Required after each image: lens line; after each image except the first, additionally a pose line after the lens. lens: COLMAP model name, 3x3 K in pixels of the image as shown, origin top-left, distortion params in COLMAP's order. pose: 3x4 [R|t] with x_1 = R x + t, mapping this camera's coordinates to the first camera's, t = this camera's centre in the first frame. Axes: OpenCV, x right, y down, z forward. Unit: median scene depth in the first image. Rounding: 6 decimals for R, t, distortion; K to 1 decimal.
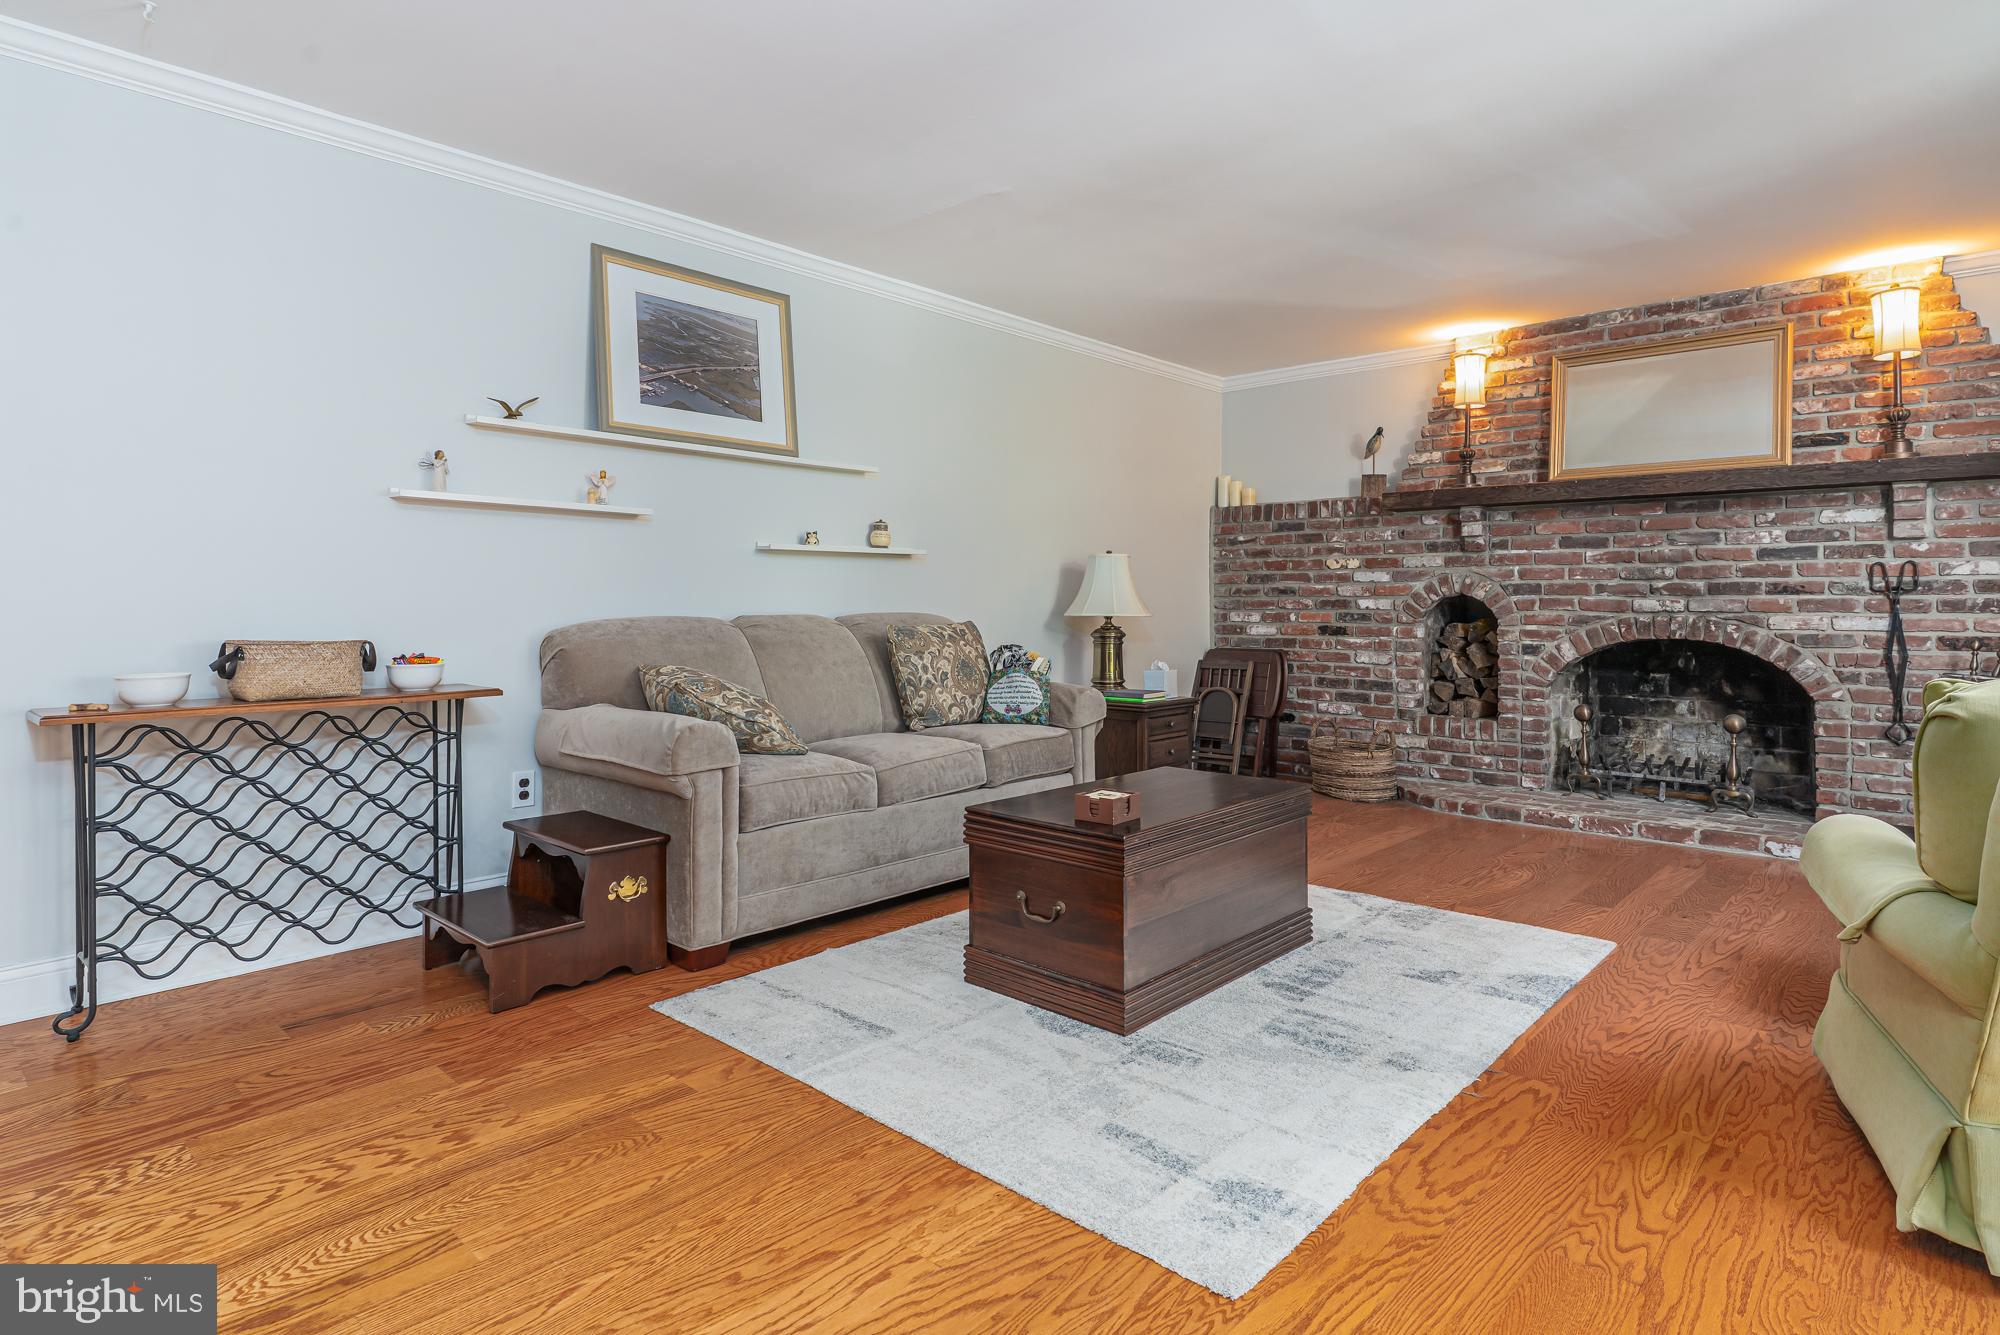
lens RADIAL K [[1053.3, 0, 958.4], [0, 1053.3, 599.9], [0, 0, 1]] dist [-0.003131, -0.000690]
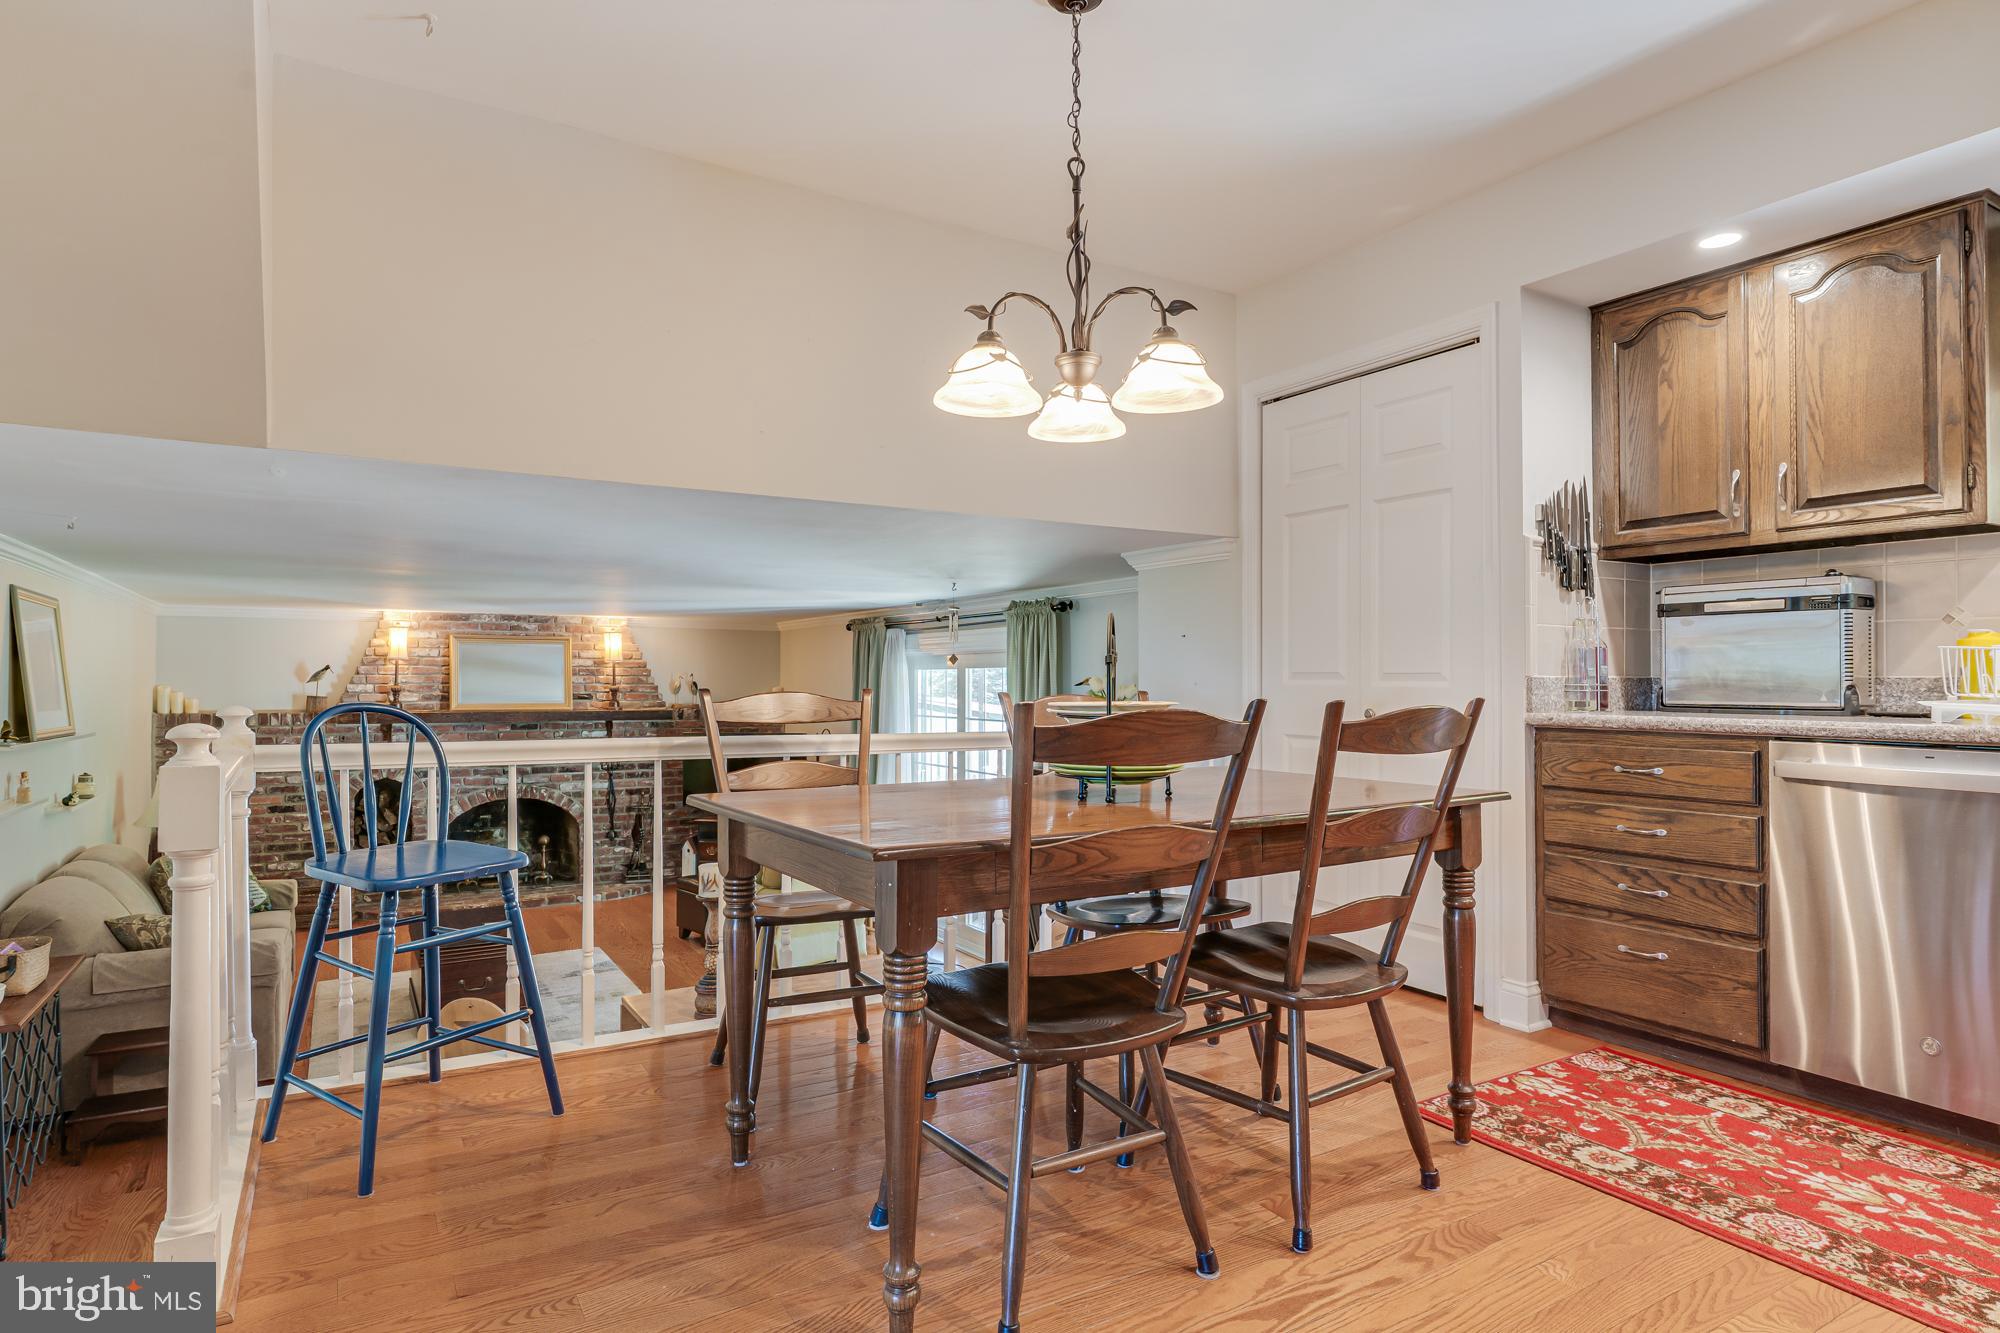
lens RADIAL K [[1077.5, 0, 993.8], [0, 1077.5, 674.6], [0, 0, 1]] dist [-0.005610, 0.001698]
pose [[0.254703, 0.007228, 0.966992, -0.990040], [0.002180, 0.999965, -0.008048, -0.173049], [-0.967017, 0.004158, 0.254678, -0.309764]]
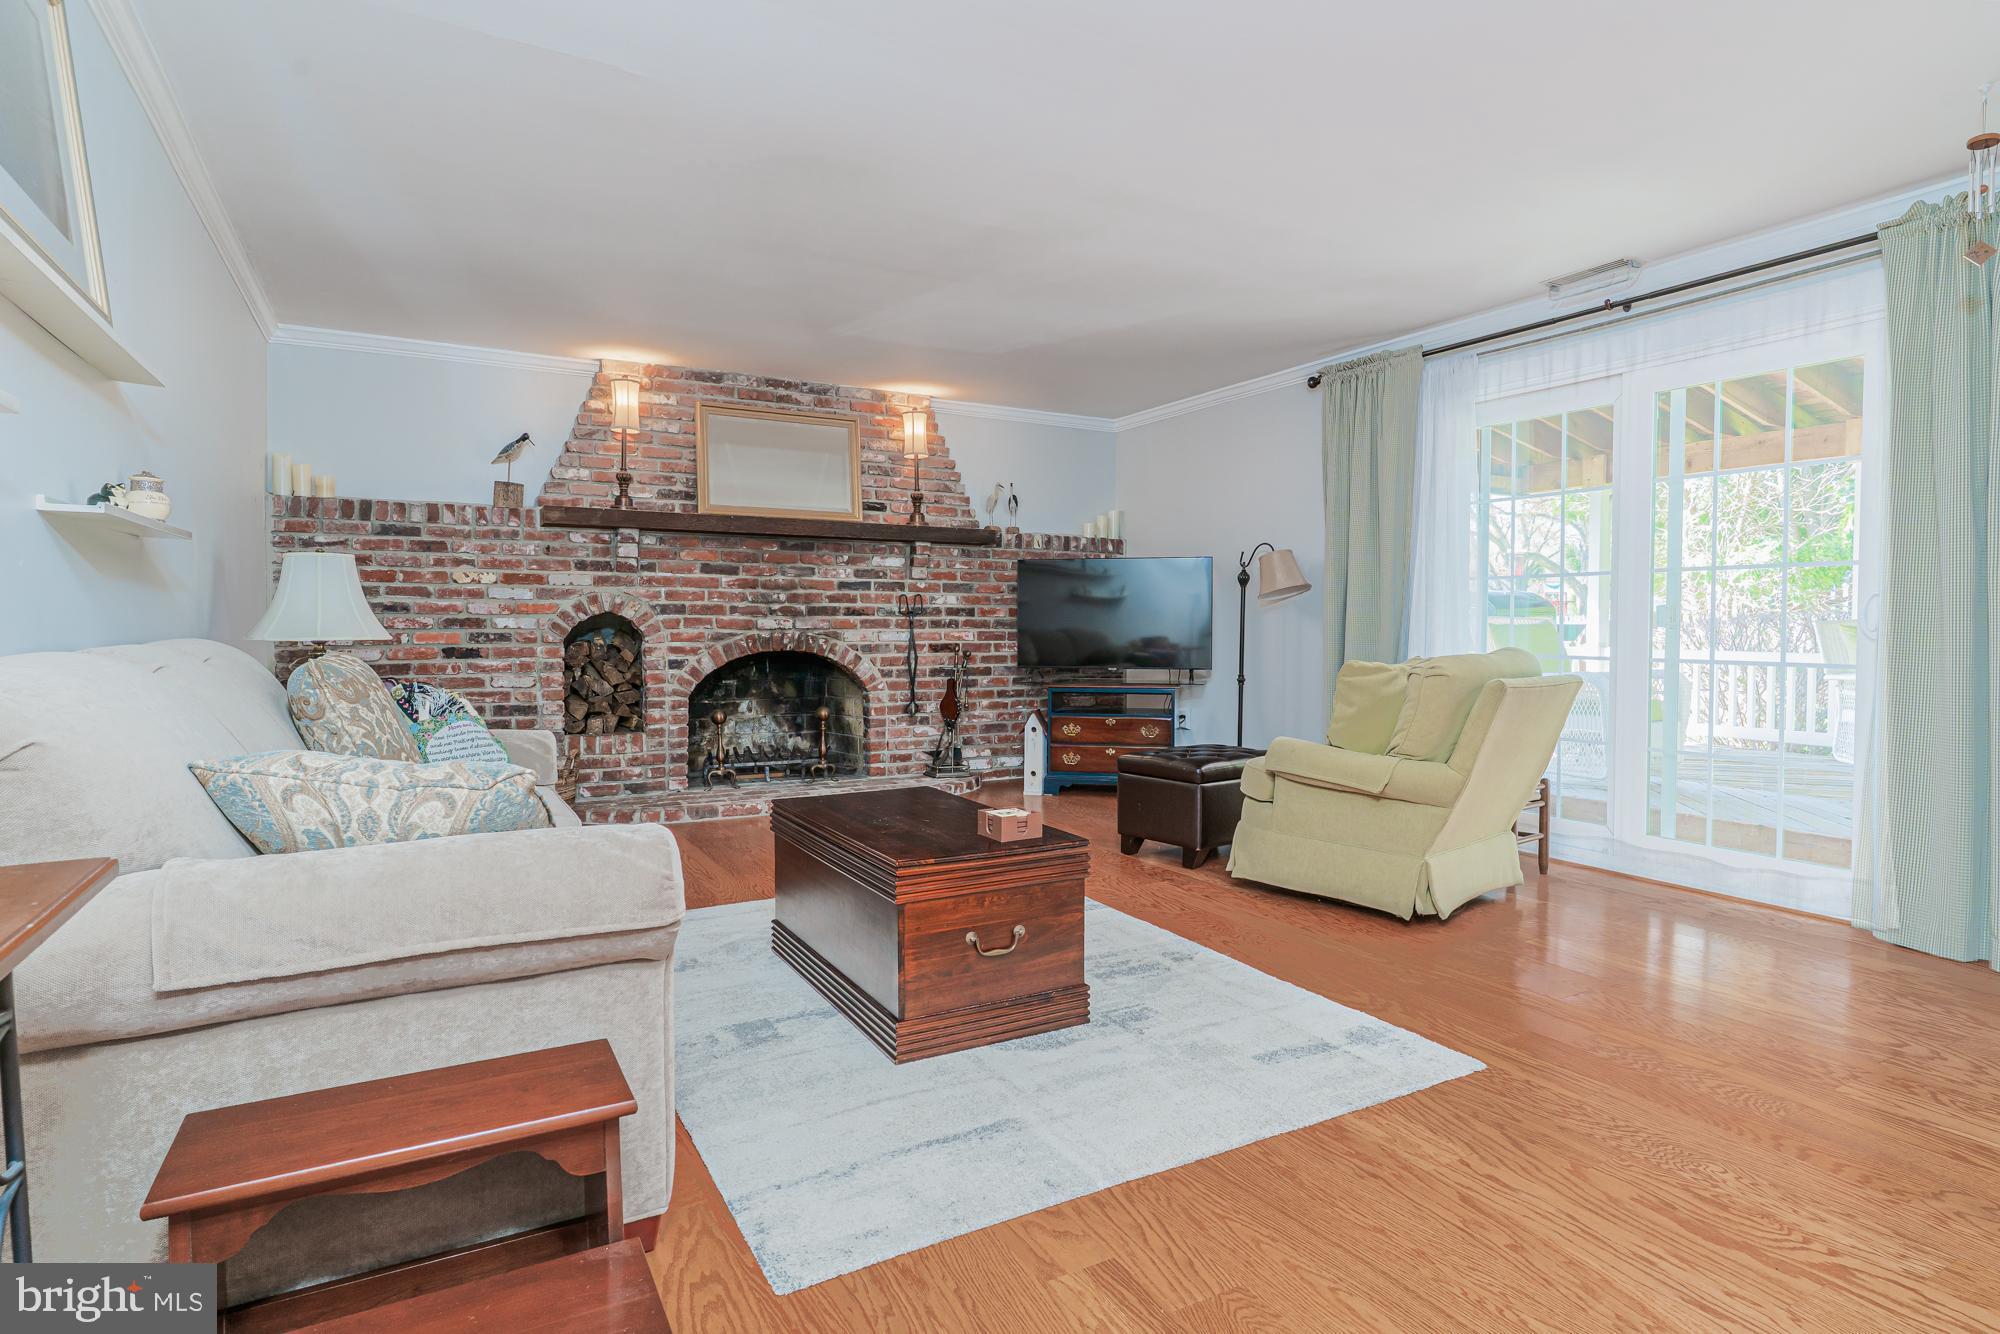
lens RADIAL K [[1053.3, 0, 1004.1], [0, 1053.3, 651.4], [0, 0, 1]] dist [-0.003131, -0.000690]
pose [[0.293926, -0.026689, 0.955456, -0.471396], [-0.003980, 0.999567, 0.029146, 0.000505], [-0.955820, -0.012369, 0.293692, 0.405597]]
